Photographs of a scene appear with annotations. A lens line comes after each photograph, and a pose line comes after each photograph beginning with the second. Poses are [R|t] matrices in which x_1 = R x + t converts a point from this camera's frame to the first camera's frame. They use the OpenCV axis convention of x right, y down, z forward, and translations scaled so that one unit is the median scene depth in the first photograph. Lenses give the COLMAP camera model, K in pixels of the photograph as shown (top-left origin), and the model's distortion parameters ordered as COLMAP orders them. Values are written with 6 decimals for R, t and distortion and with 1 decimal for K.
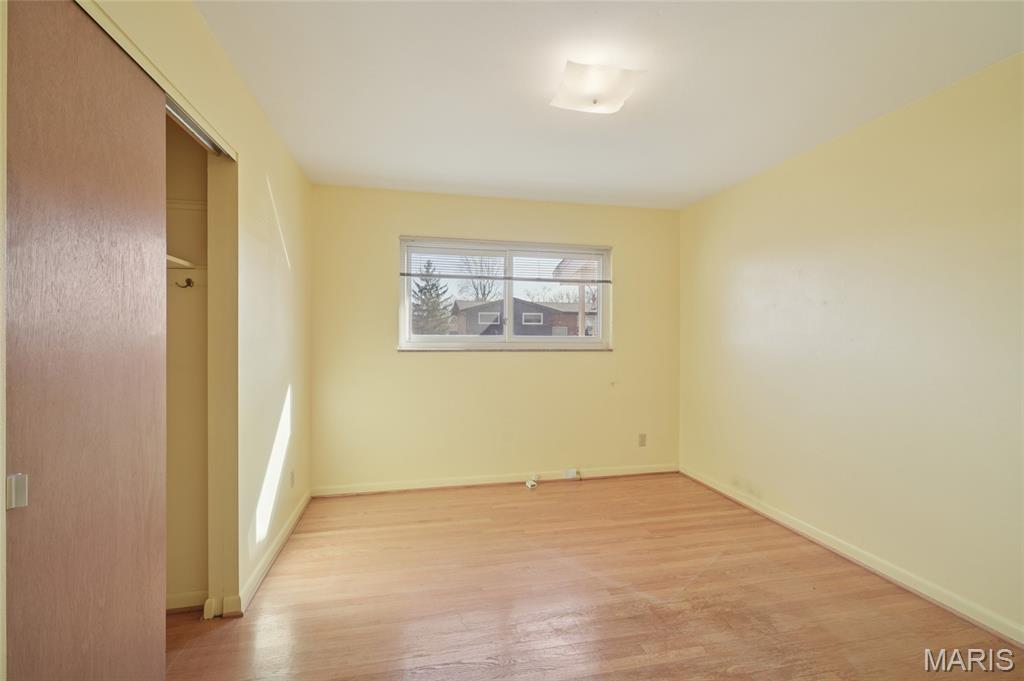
lens RADIAL K [[453.7, 0, 512.0], [0, 453.7, 340.5], [0, 0, 1]] dist [0.000276, 0.000039]
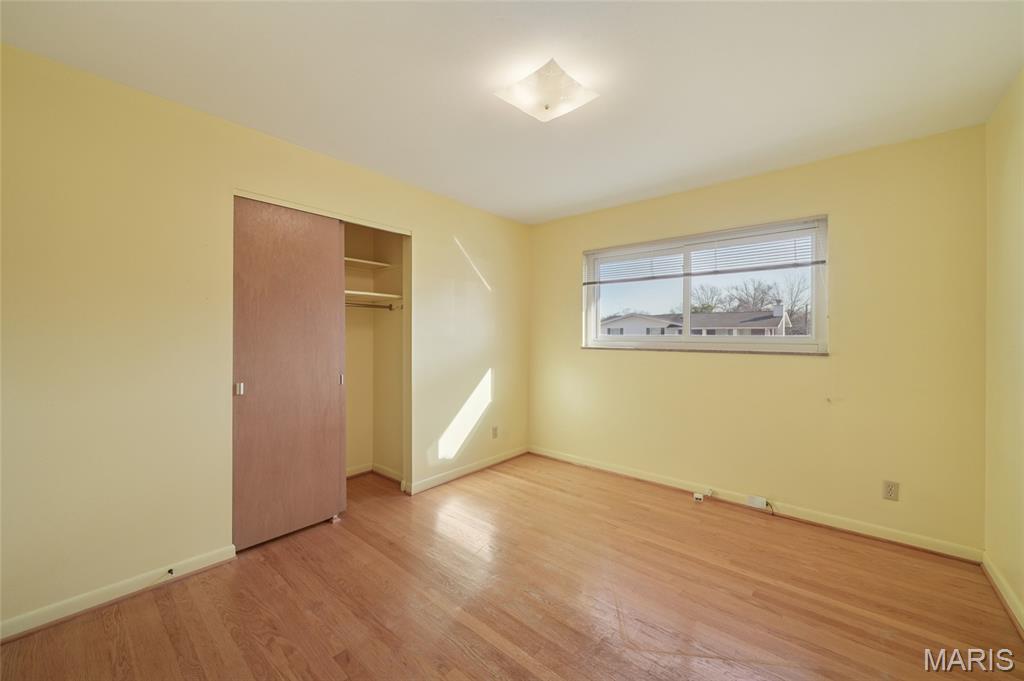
lens RADIAL K [[396.9, 0, 504.2], [0, 396.9, 337.8], [0, 0, 1]] dist [-0.000157, -0.000114]
pose [[0.587741, 0.002480, -0.809045, 0.462929], [-0.007152, 0.999972, -0.002130, -0.000488], [0.809018, 0.007038, 0.587742, 0.211481]]
